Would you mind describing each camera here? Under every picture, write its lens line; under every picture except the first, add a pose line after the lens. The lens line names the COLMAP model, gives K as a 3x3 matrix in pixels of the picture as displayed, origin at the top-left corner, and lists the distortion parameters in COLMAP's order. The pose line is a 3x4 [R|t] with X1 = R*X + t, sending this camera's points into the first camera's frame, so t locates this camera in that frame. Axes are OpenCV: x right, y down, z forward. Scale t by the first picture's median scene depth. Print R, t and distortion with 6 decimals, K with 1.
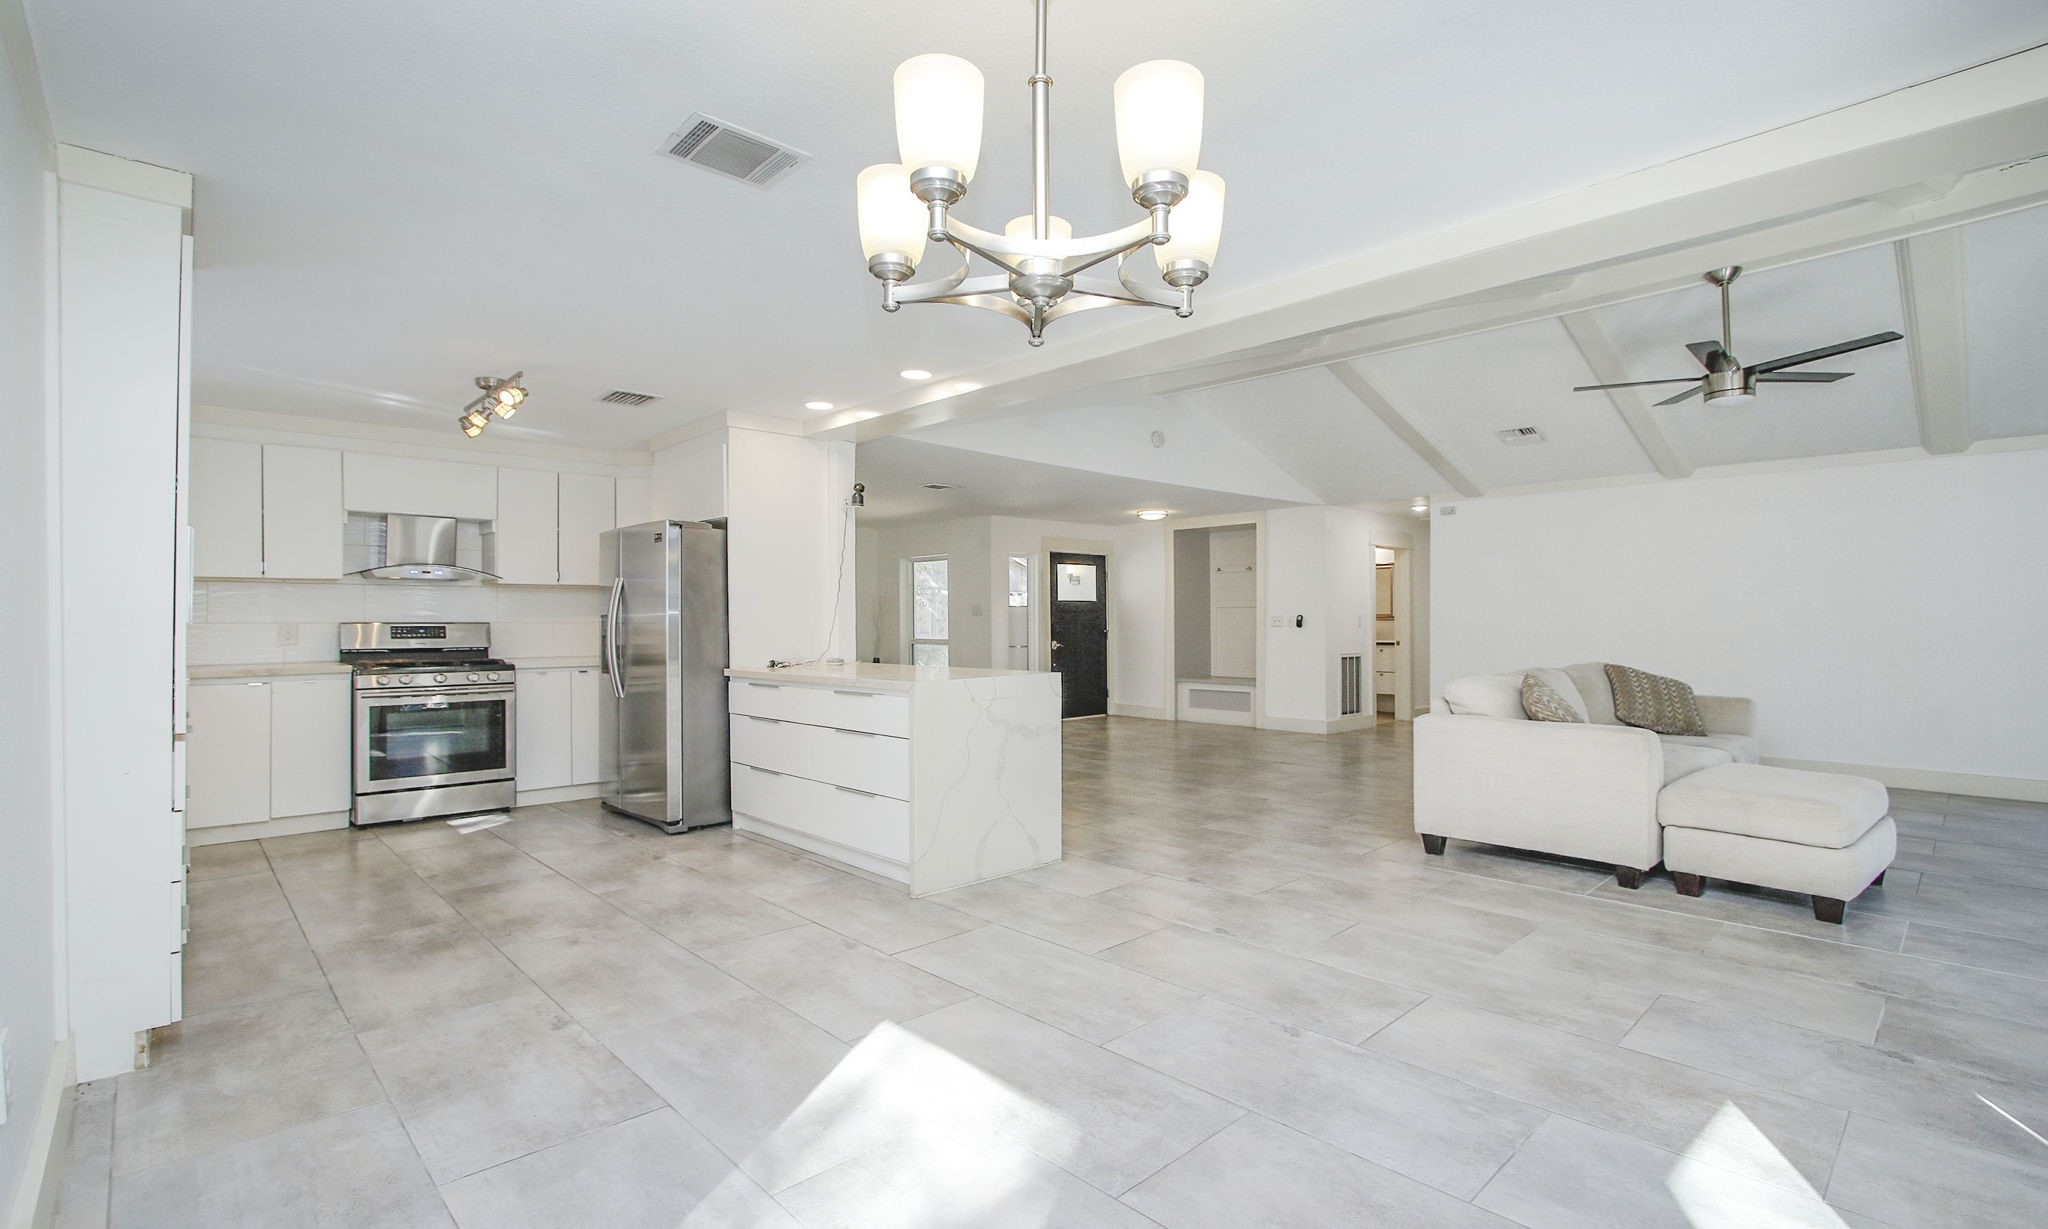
lens RADIAL K [[940.4, 0, 1020.9], [0, 940.4, 623.1], [0, 0, 1]] dist [-0.016774, -0.000205]
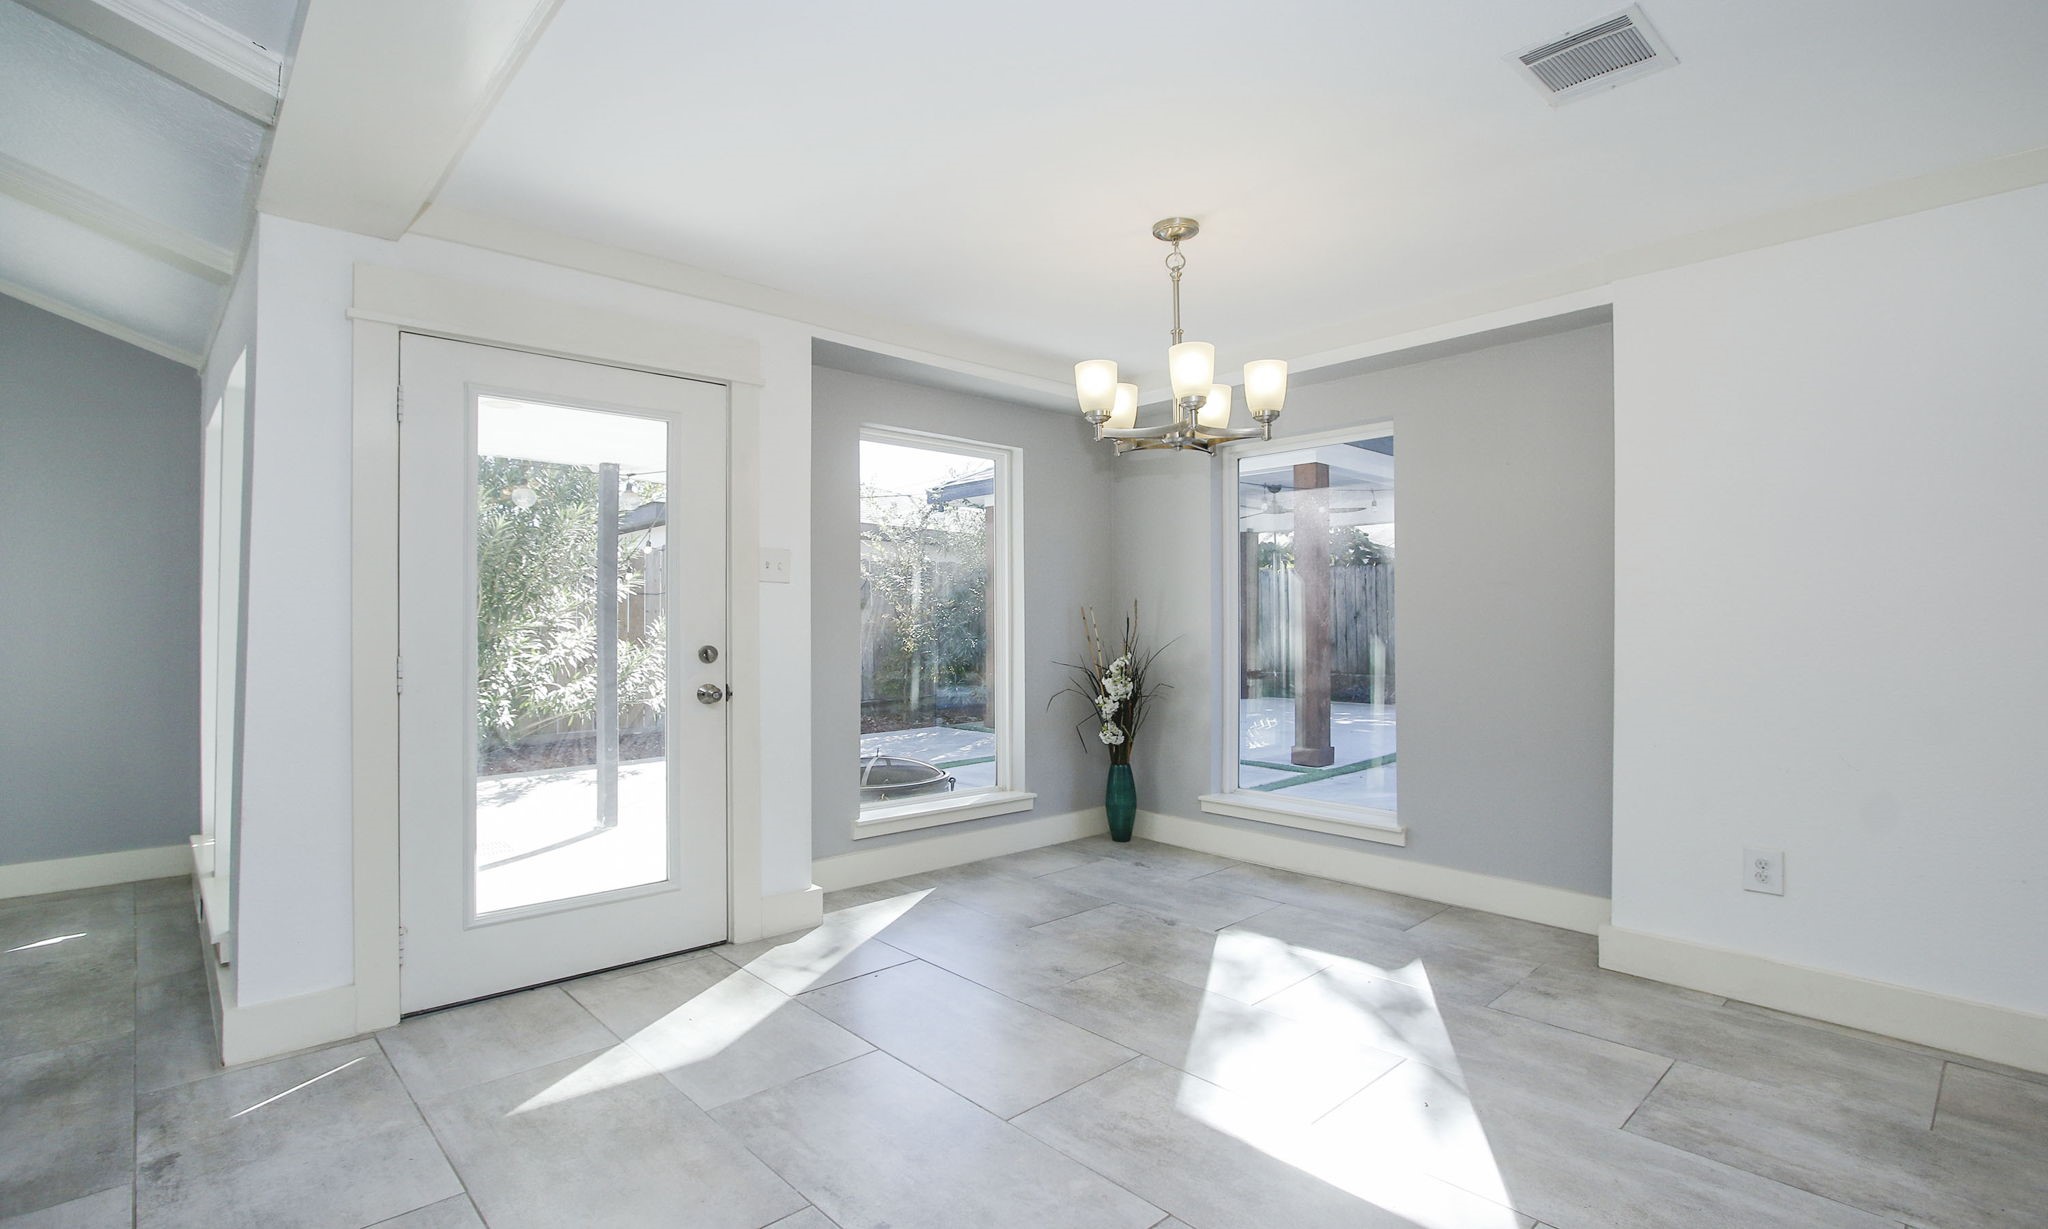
lens RADIAL K [[940.4, 0, 1020.9], [0, 940.4, 623.1], [0, 0, 1]] dist [-0.016774, -0.000205]
pose [[-0.999886, 0.003144, 0.014786, 0.218170], [0.003112, 0.999993, -0.002220, 0.007441], [-0.014793, -0.002174, -0.999888, 2.014929]]
